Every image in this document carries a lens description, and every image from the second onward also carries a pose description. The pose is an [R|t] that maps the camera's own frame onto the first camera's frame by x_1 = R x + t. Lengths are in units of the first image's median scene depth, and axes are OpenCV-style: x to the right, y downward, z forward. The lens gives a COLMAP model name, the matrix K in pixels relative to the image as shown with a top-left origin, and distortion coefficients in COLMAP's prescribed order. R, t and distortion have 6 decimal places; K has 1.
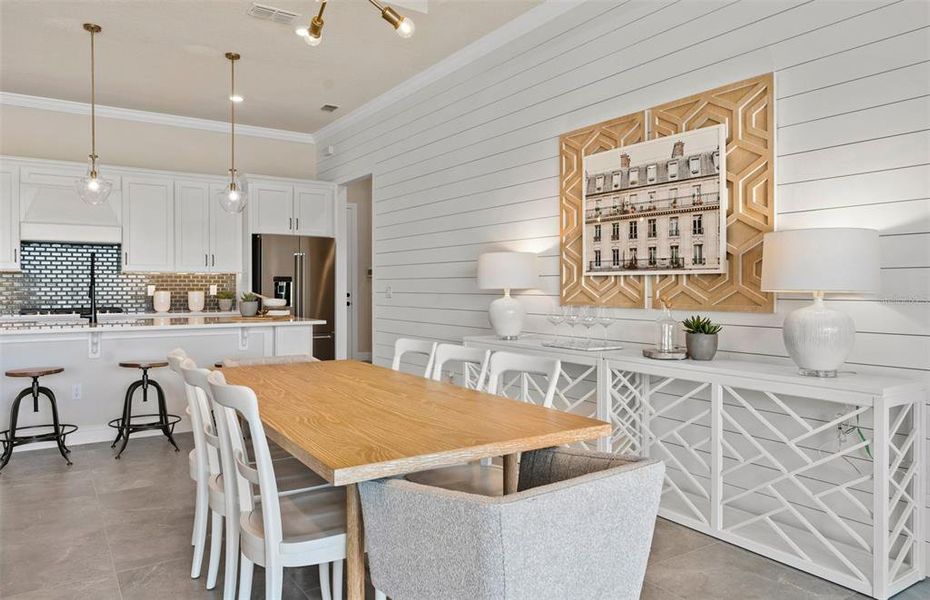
lens RADIAL K [[607.6, 0, 450.5], [0, 607.6, 288.2], [0, 0, 1]] dist [0.005508, -0.000420]
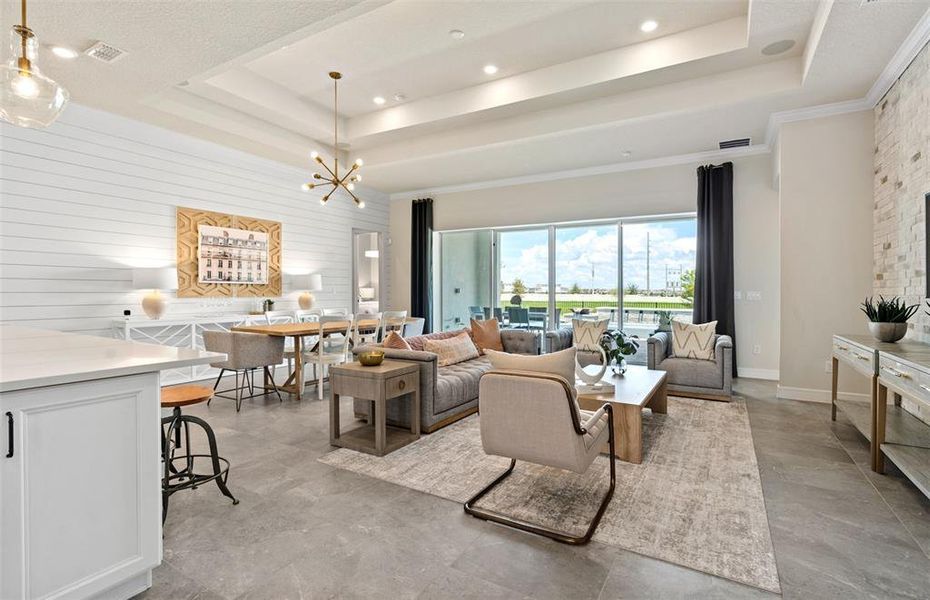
lens RADIAL K [[439.8, 0, 463.1], [0, 439.8, 296.7], [0, 0, 1]] dist [-0.008477, 0.001742]
pose [[-0.417863, -0.014309, 0.908397, -1.689967], [0.000200, 0.999874, 0.015842, 0.003824], [-0.908510, 0.006802, -0.417808, 0.919022]]
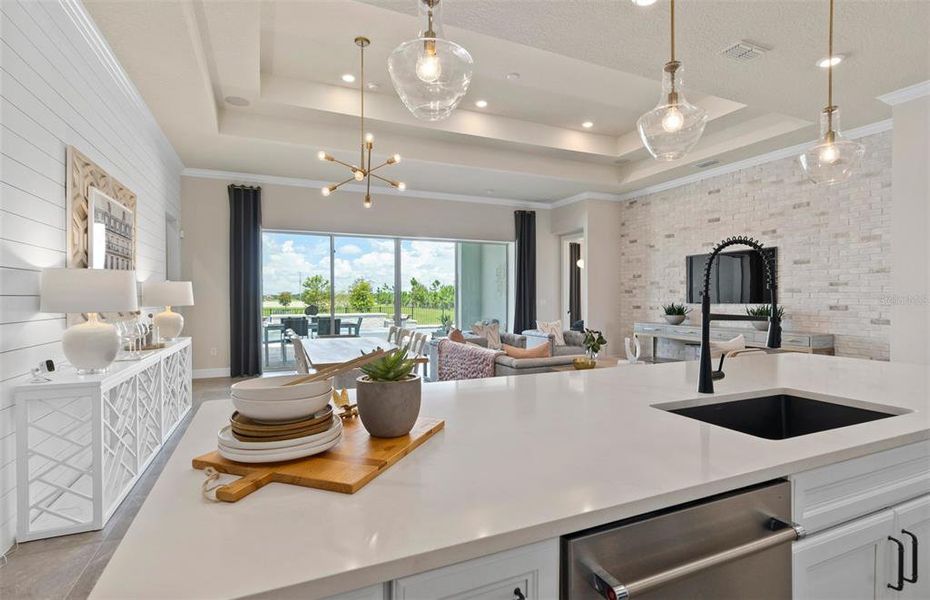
lens RADIAL K [[456.4, 0, 462.1], [0, 456.4, 304.9], [0, 0, 1]] dist [-0.001156, -0.000002]
pose [[-0.983181, -0.001267, 0.182629, -0.647723], [0.003489, 0.999663, 0.025718, -0.028209], [-0.182600, 0.025922, -0.982845, 1.890769]]
